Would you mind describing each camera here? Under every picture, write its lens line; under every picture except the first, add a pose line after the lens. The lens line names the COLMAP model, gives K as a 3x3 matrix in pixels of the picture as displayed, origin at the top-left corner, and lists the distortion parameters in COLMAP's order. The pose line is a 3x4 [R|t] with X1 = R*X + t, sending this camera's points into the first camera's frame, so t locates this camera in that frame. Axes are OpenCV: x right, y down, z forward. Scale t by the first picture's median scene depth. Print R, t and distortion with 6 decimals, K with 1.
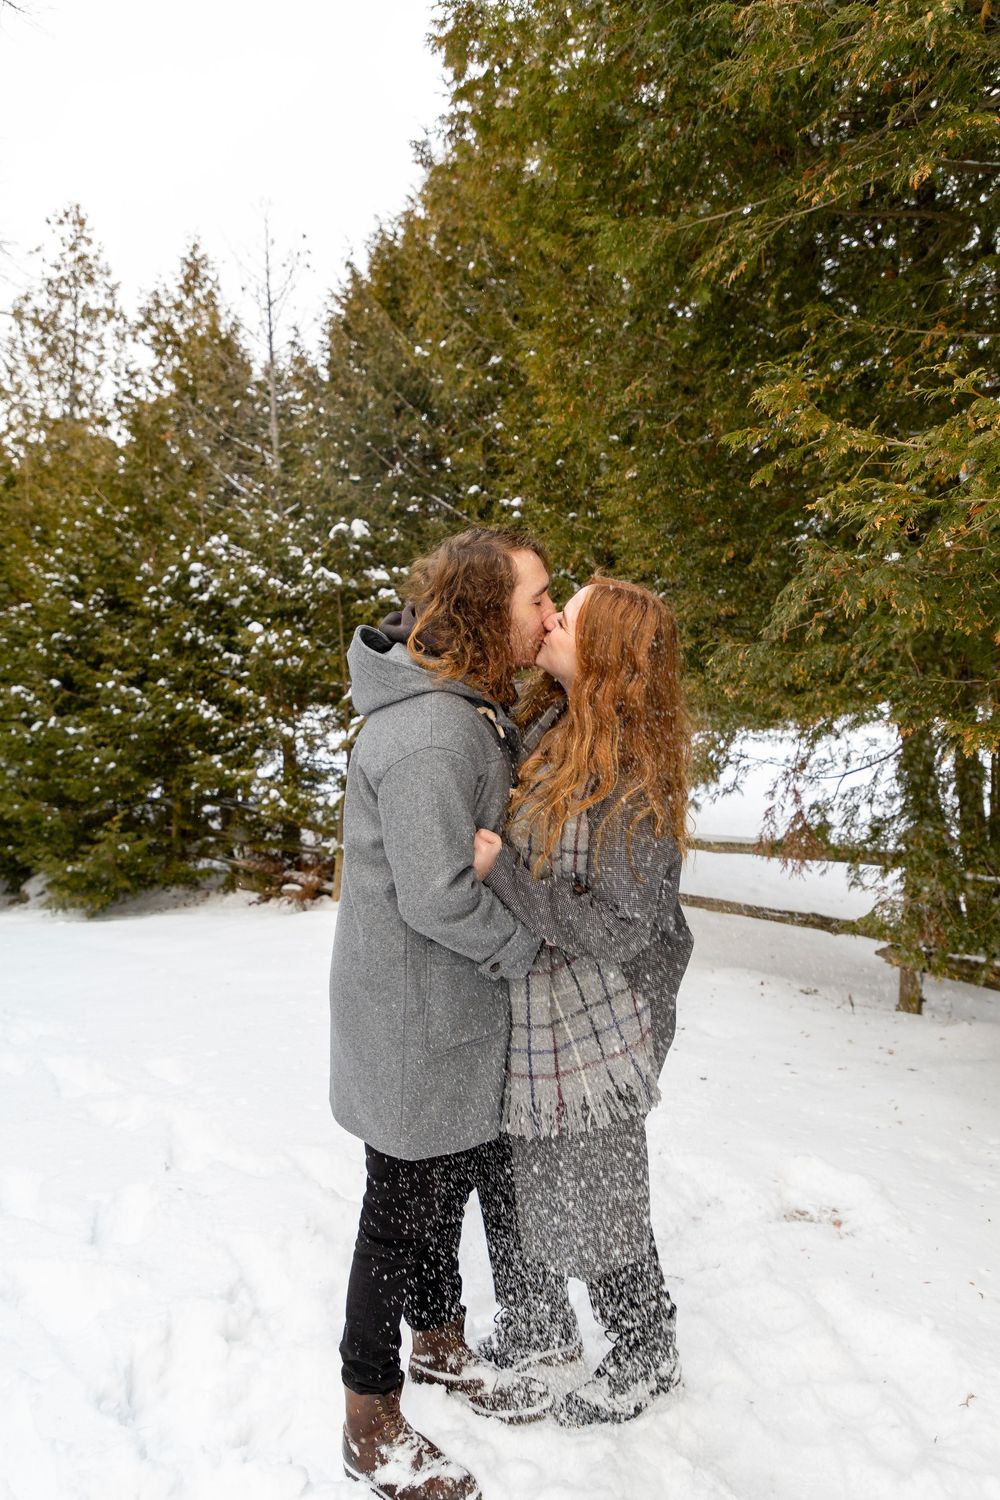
lens RADIAL K [[1012.7, 0, 500.0], [0, 1012.7, 750.0], [0, 0, 1]] dist [-0.020847, -0.000911]
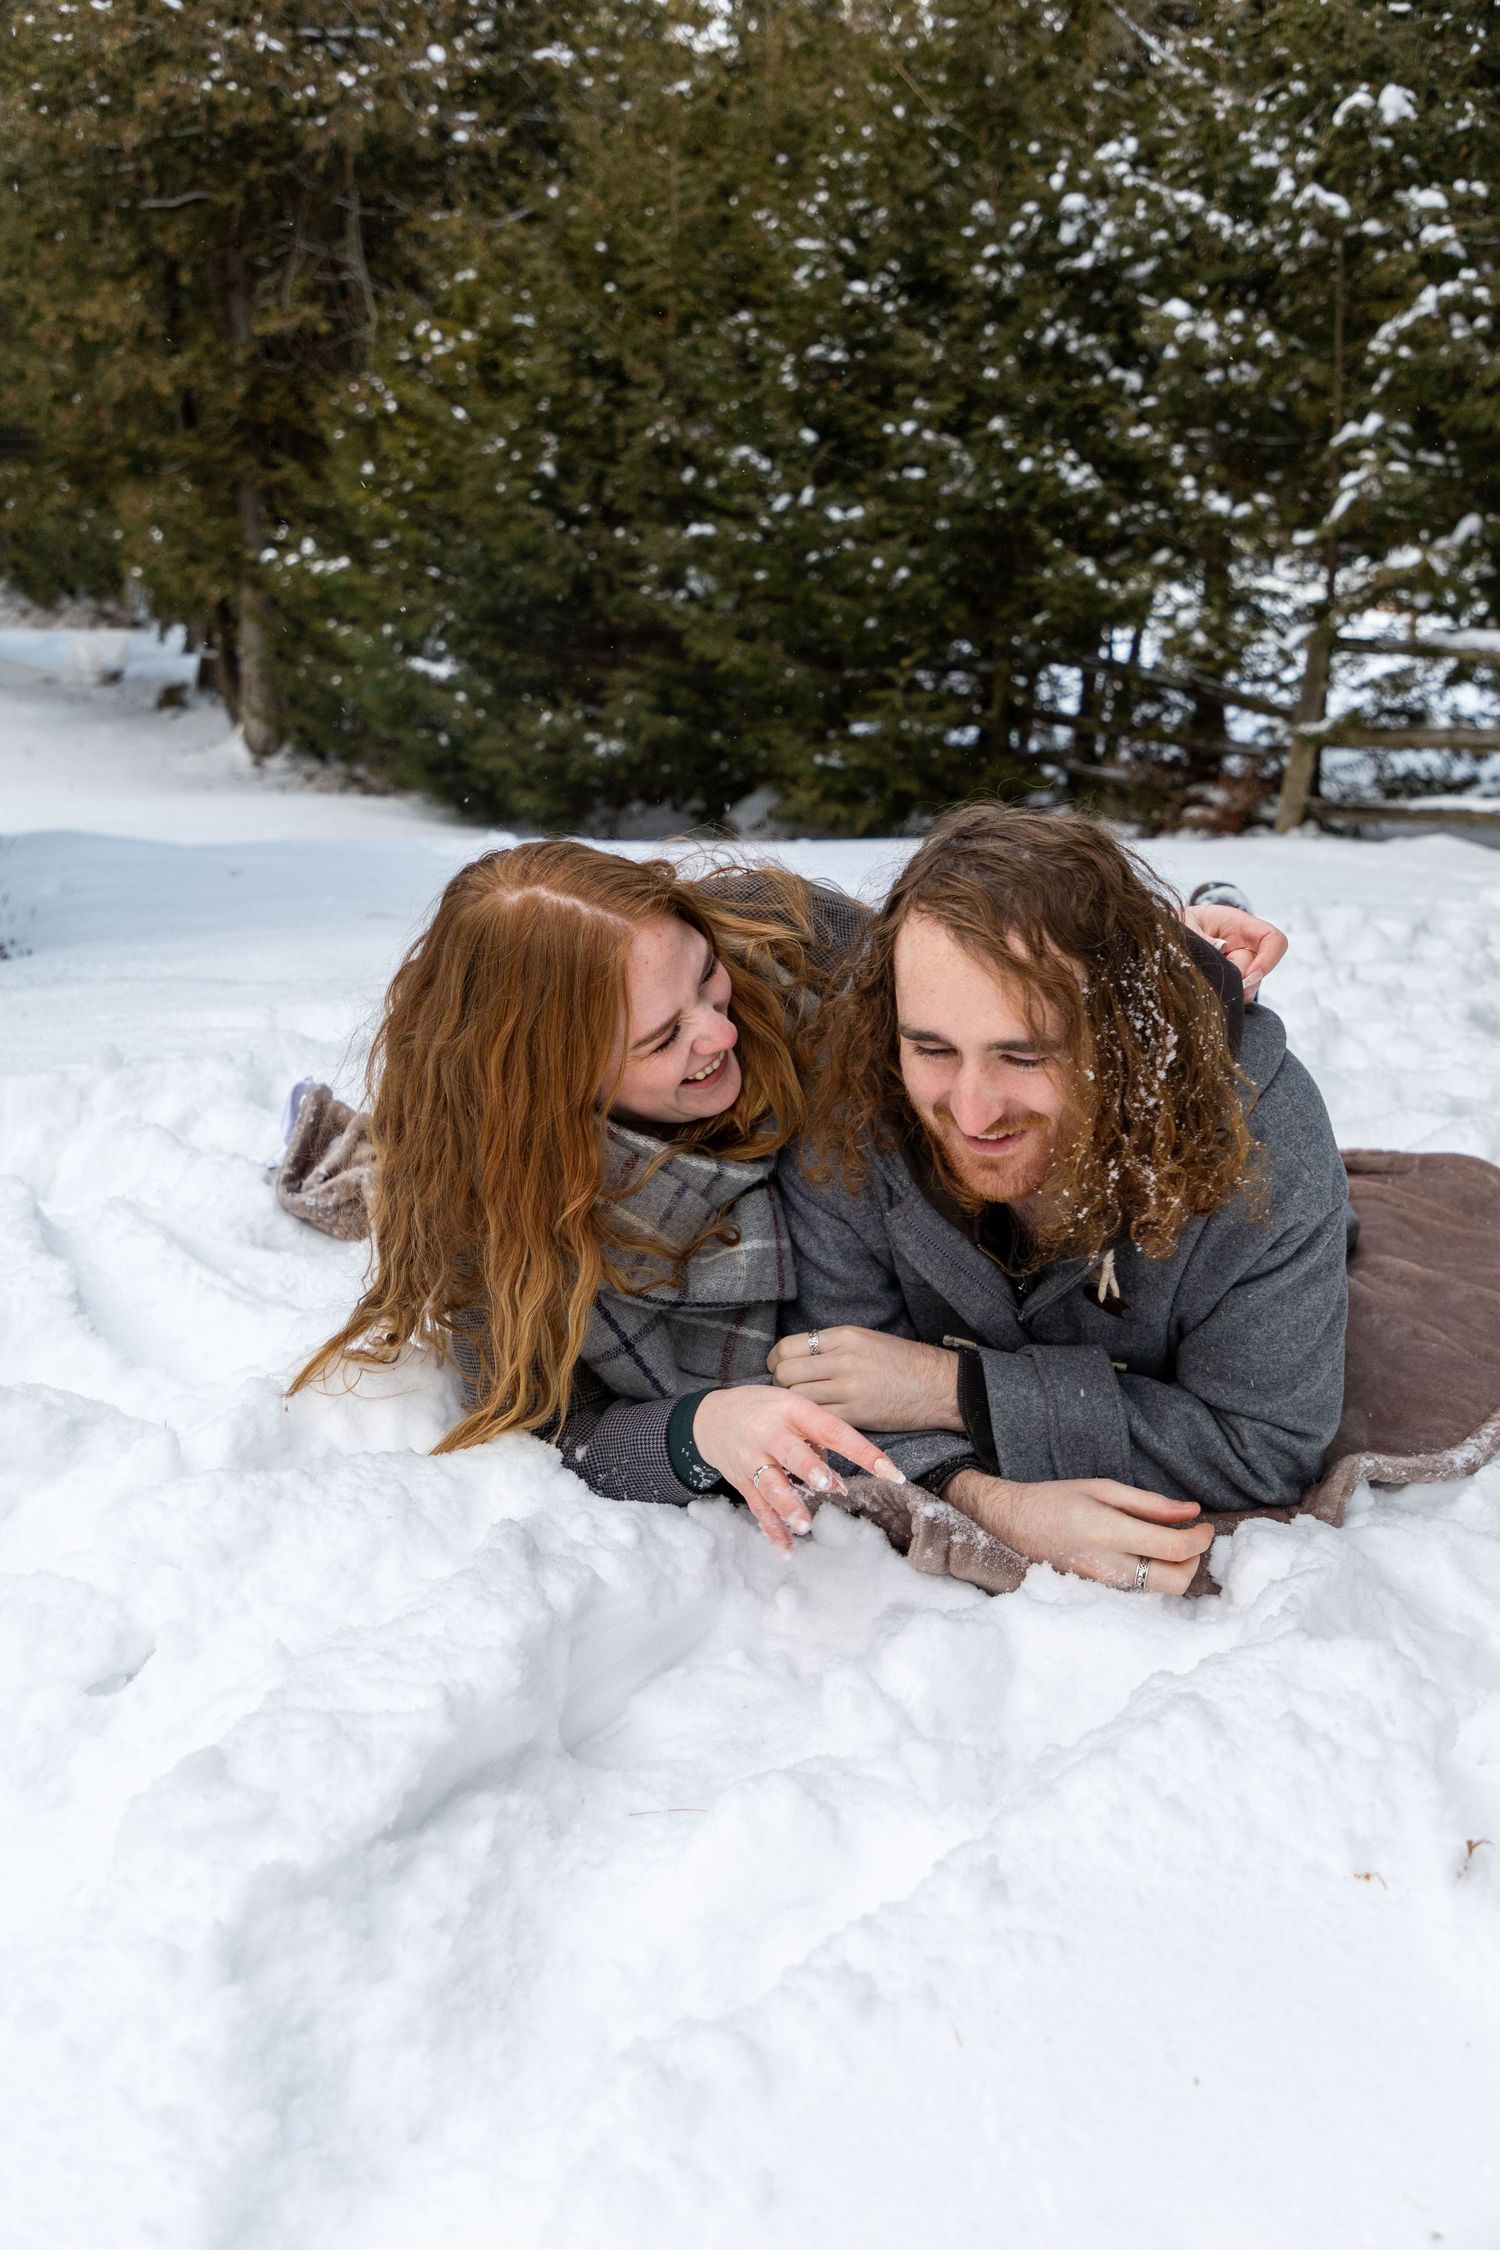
lens RADIAL K [[2207.9, 0, 747.3], [0, 2207.9, 1082.7], [0, 0, 1]] dist [0.000672, 0.014476]
pose [[0.916817, 0.114835, -0.382440, 0.040821], [-0.052566, 0.984129, 0.169489, 0.087801], [0.395833, -0.135287, 0.908302, -0.191369]]
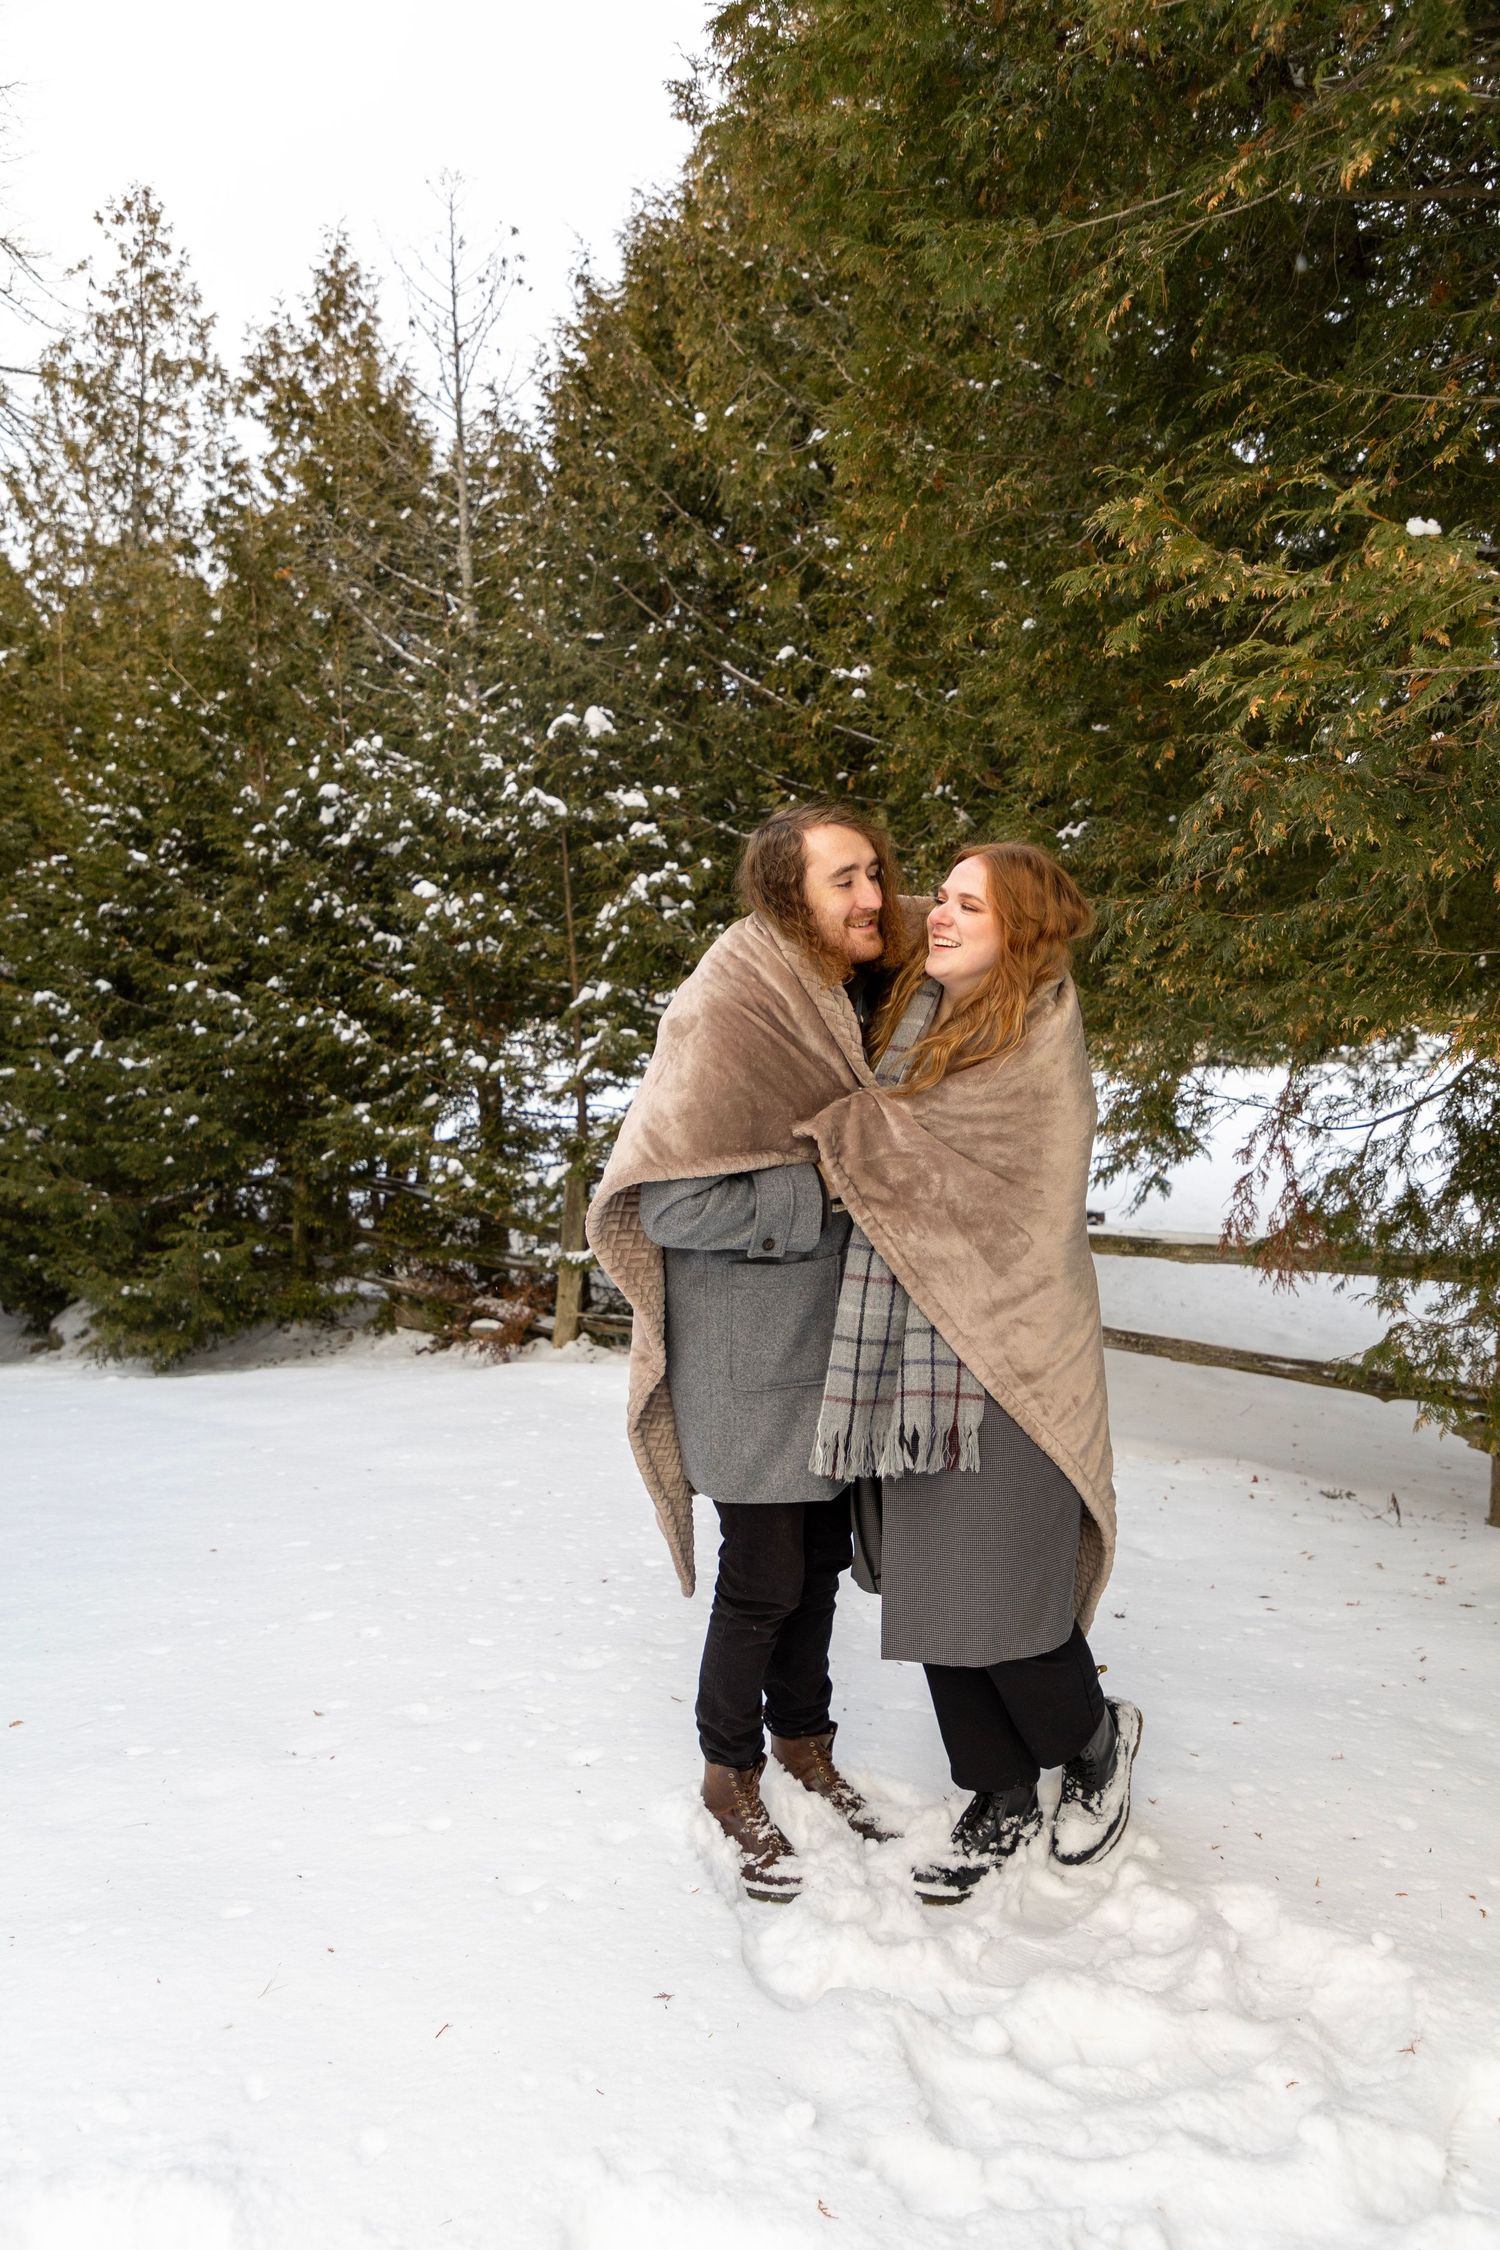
lens RADIAL K [[1783.5, 0, 750.0], [0, 1783.5, 1125.0], [0, 0, 1]] dist [-0.049191, 0.000109]
pose [[0.997471, 0.001312, -0.071065, 0.023176], [-0.000677, 0.999960, 0.008962, 0.008124], [0.071074, -0.008891, 0.997431, -0.035577]]
